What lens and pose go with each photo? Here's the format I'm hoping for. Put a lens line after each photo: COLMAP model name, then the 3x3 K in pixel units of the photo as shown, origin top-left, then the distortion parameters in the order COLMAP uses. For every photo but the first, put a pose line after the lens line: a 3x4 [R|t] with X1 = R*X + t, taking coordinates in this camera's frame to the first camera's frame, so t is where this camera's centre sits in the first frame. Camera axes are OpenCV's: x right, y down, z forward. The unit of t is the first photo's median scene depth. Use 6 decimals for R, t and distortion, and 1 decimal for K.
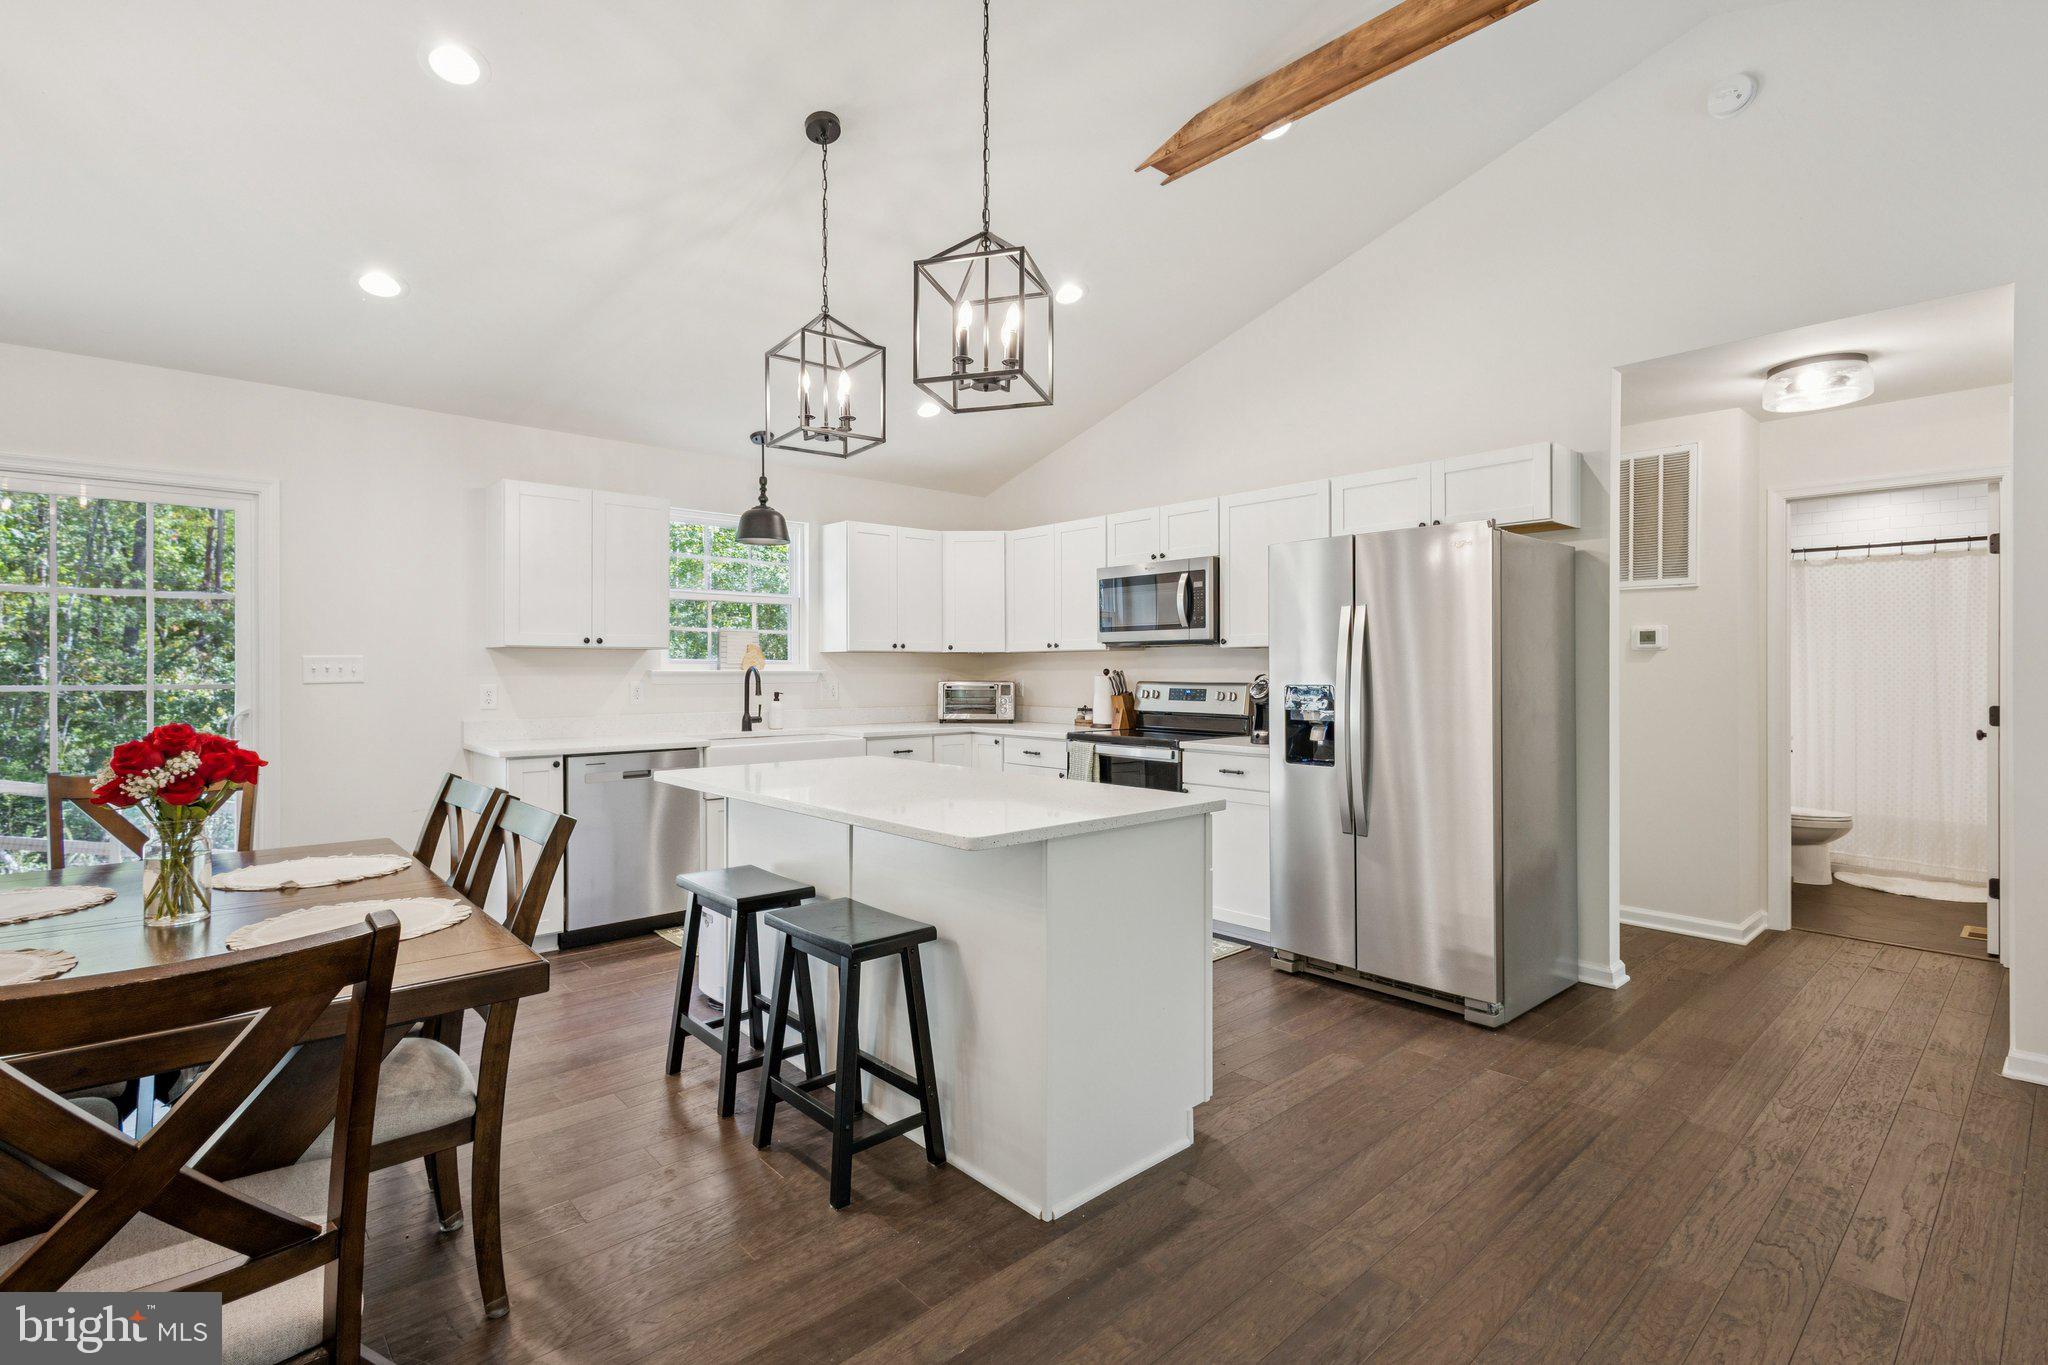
lens RADIAL K [[949.3, 0, 1020.1], [0, 949.3, 669.1], [0, 0, 1]] dist [0.010682, -0.001236]
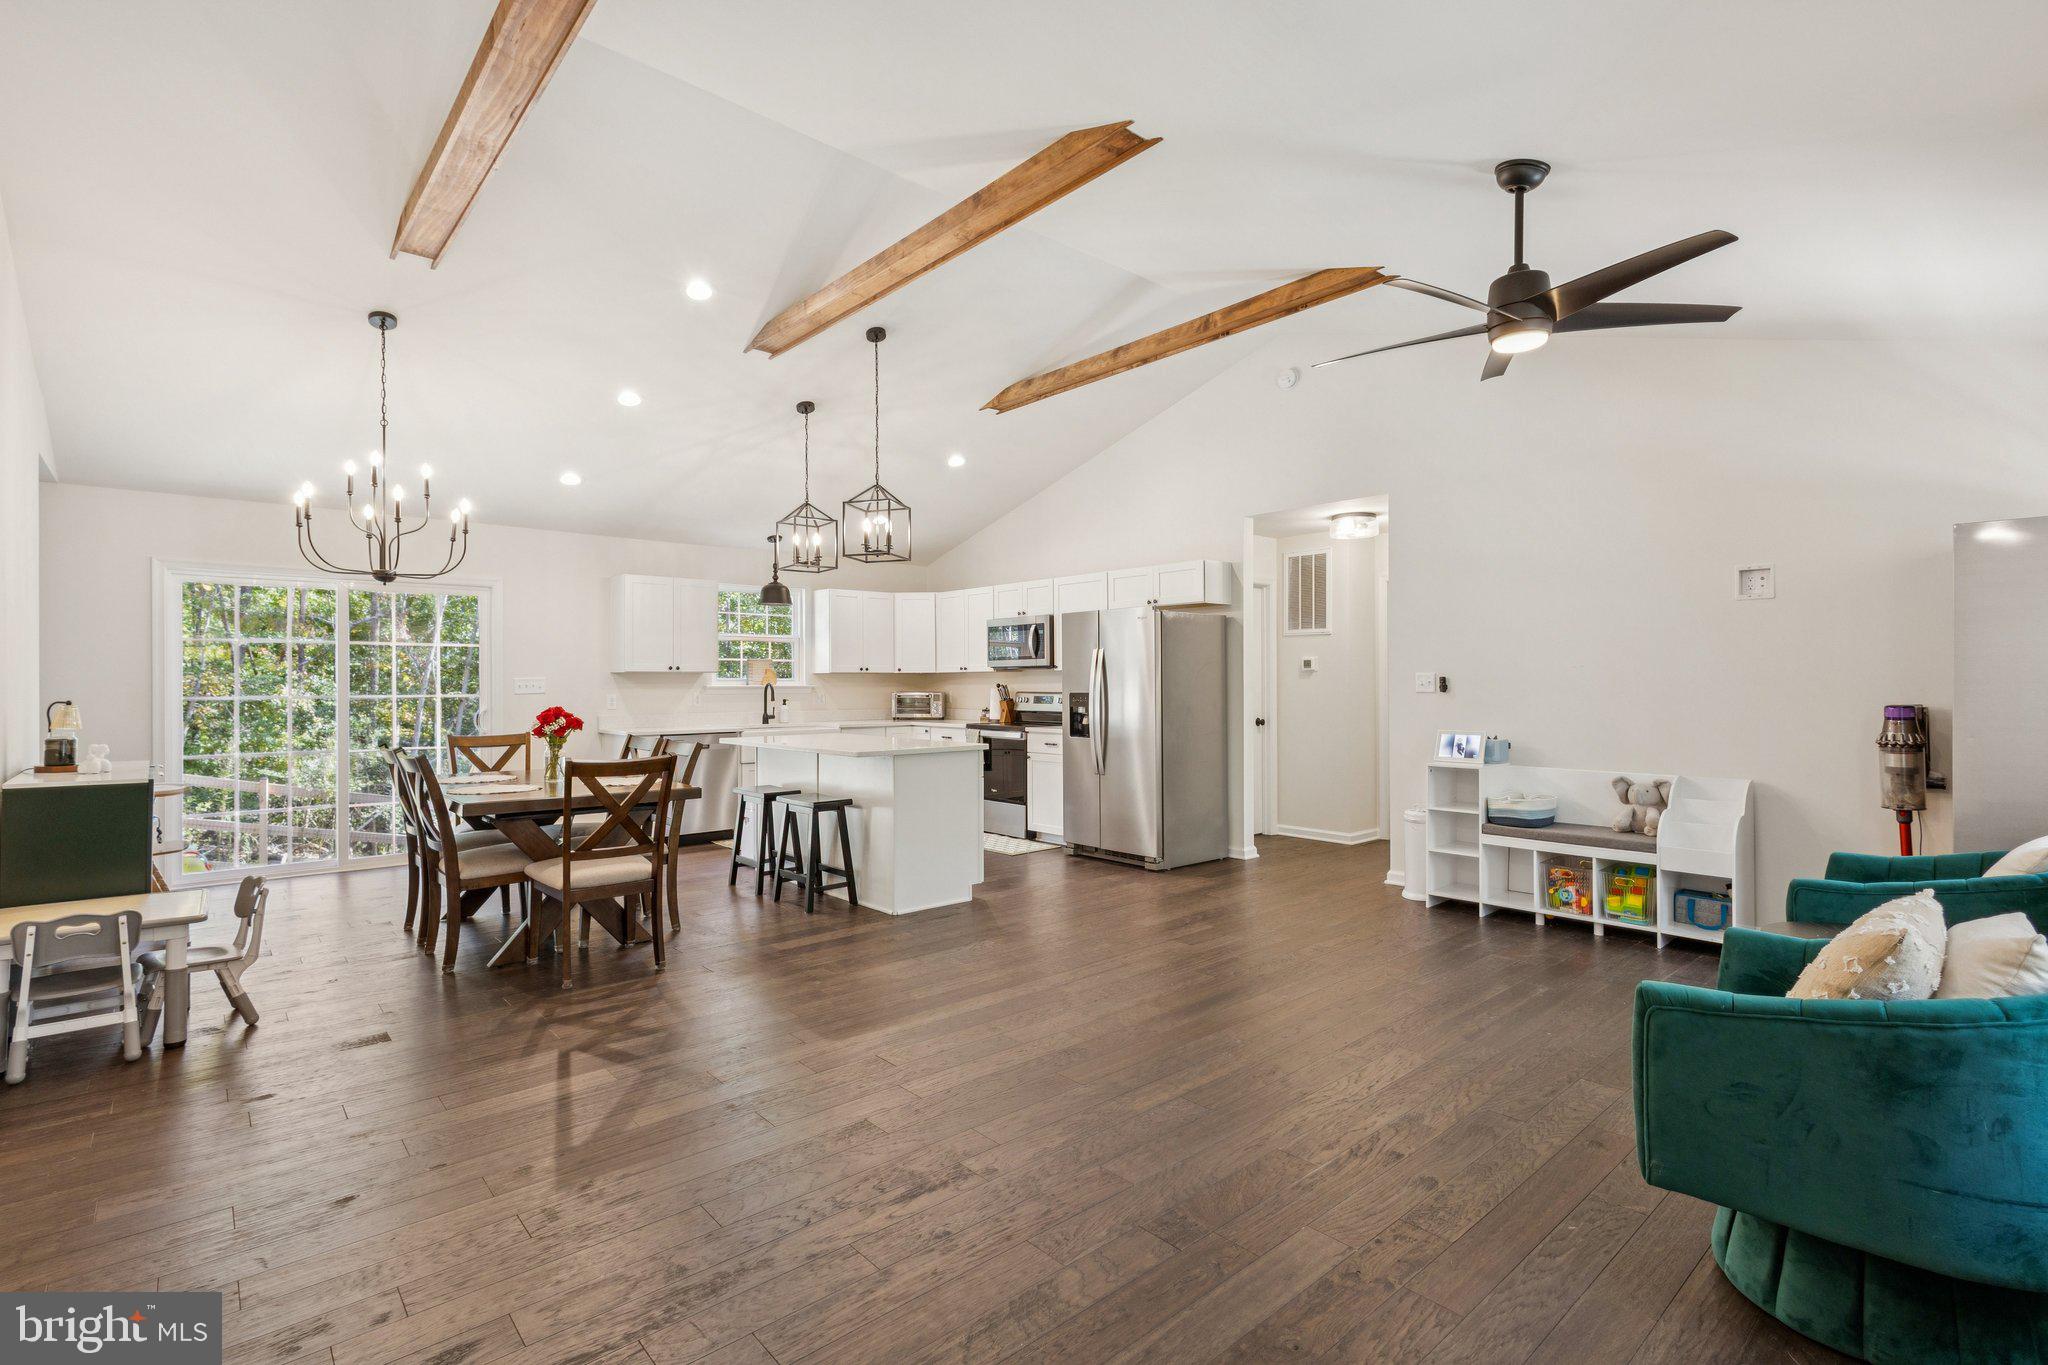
lens RADIAL K [[932.1, 0, 1024.0], [0, 932.1, 682.5], [0, 0, 1]] dist [-0.001544, -0.000402]
pose [[0.999985, -0.003597, -0.004185, 0.228440], [0.003598, 0.999993, 0.000305, -0.003899], [0.004184, -0.000320, 0.999991, -0.841298]]
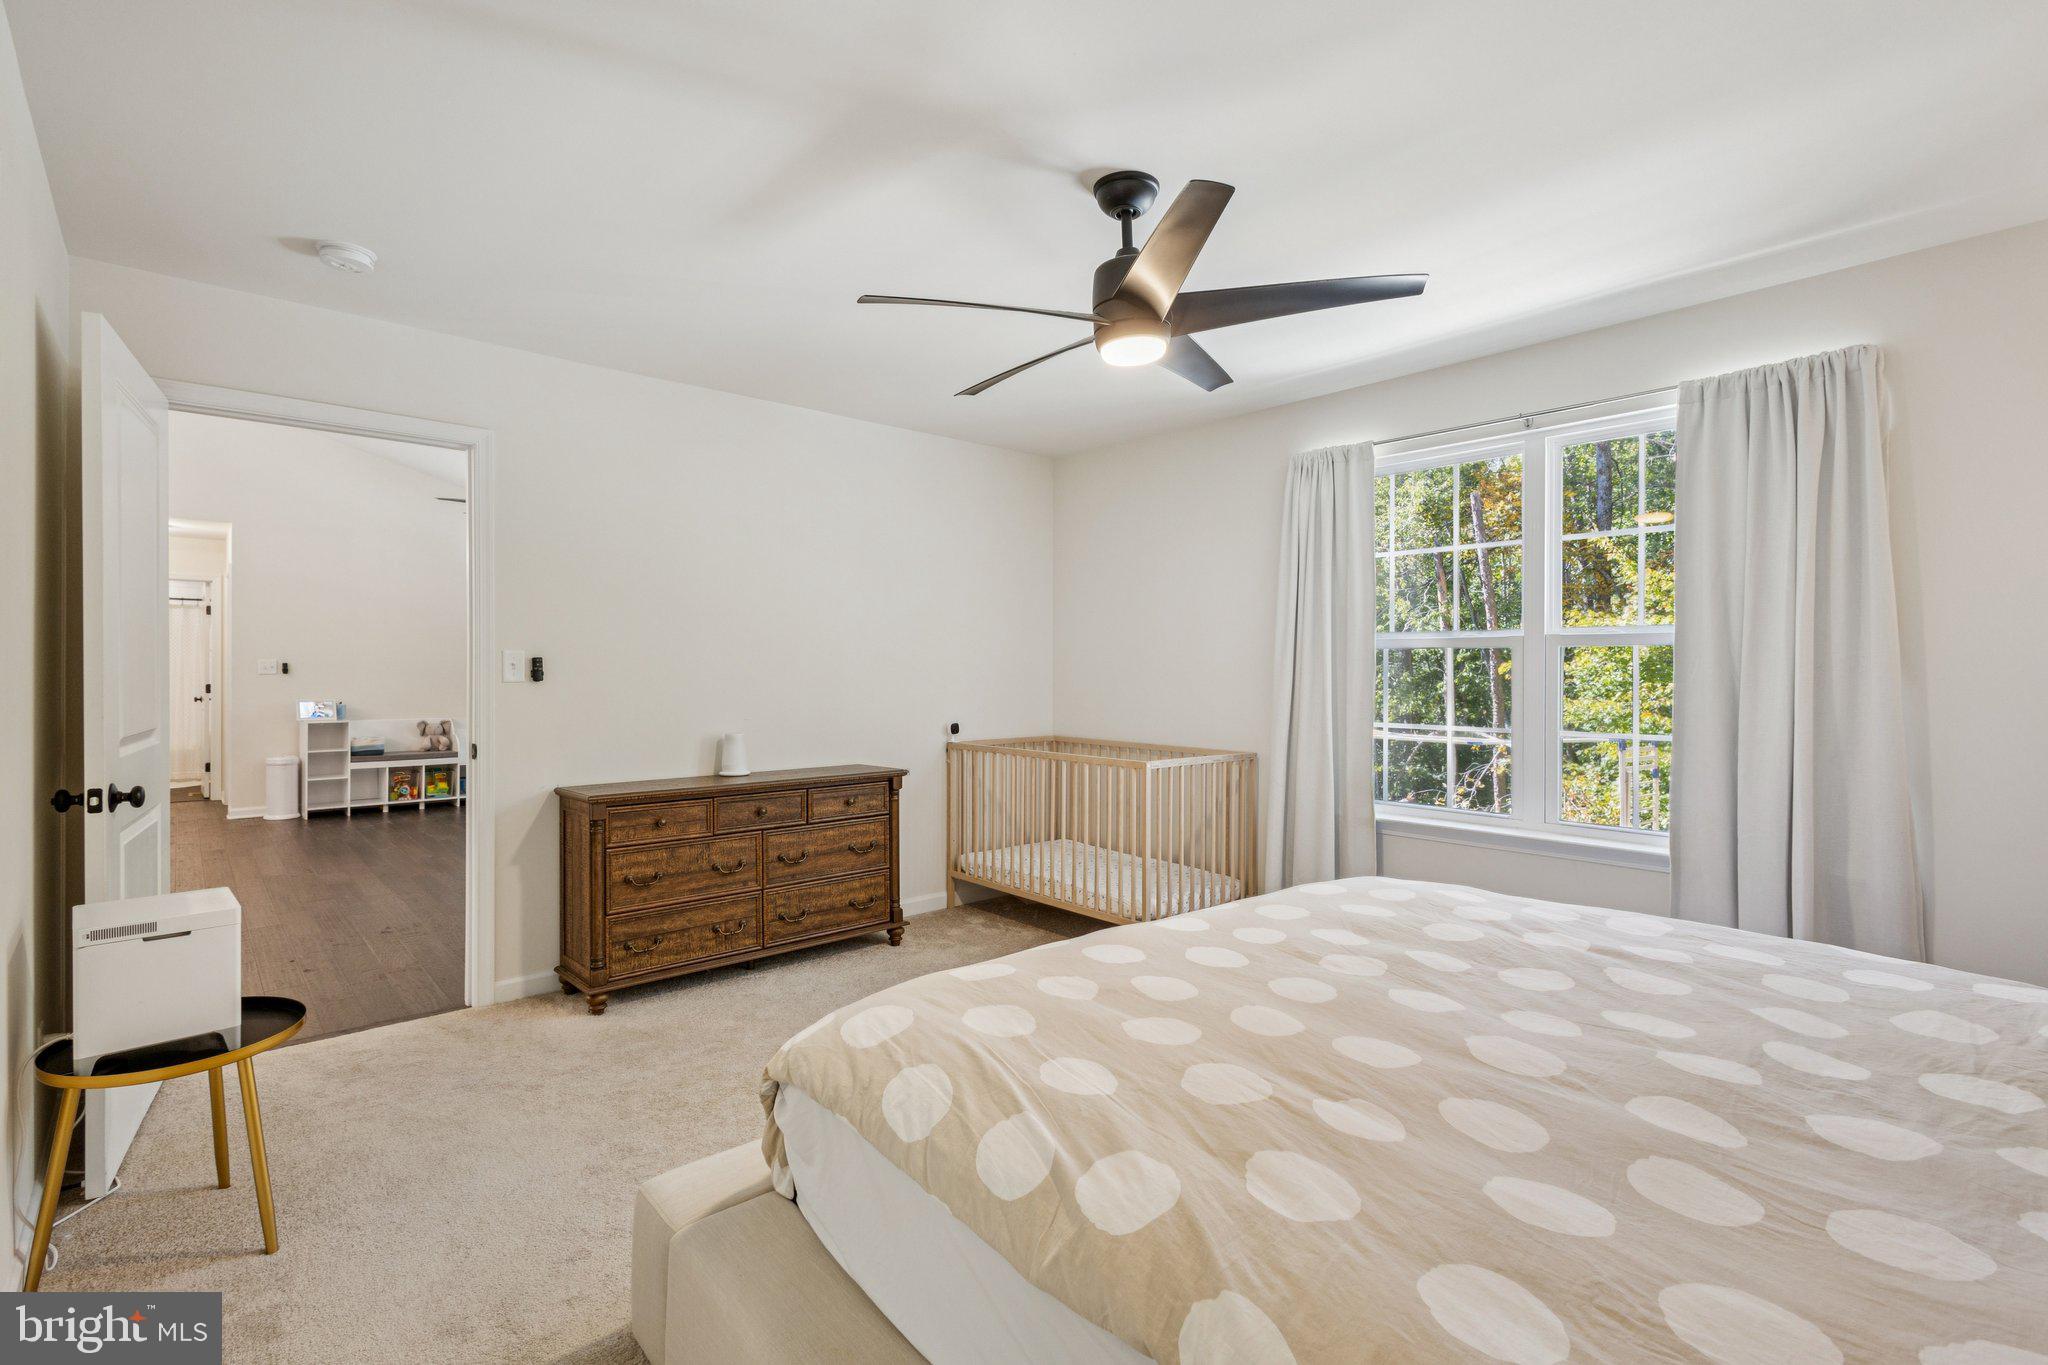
lens RADIAL K [[949.3, 0, 1020.1], [0, 949.3, 669.1], [0, 0, 1]] dist [0.010682, -0.001236]
pose [[0.011007, -0.001810, 0.999938, -1.392775], [-0.004676, 0.999987, 0.001861, -0.008577], [-0.999928, -0.004696, 0.010998, -1.062265]]
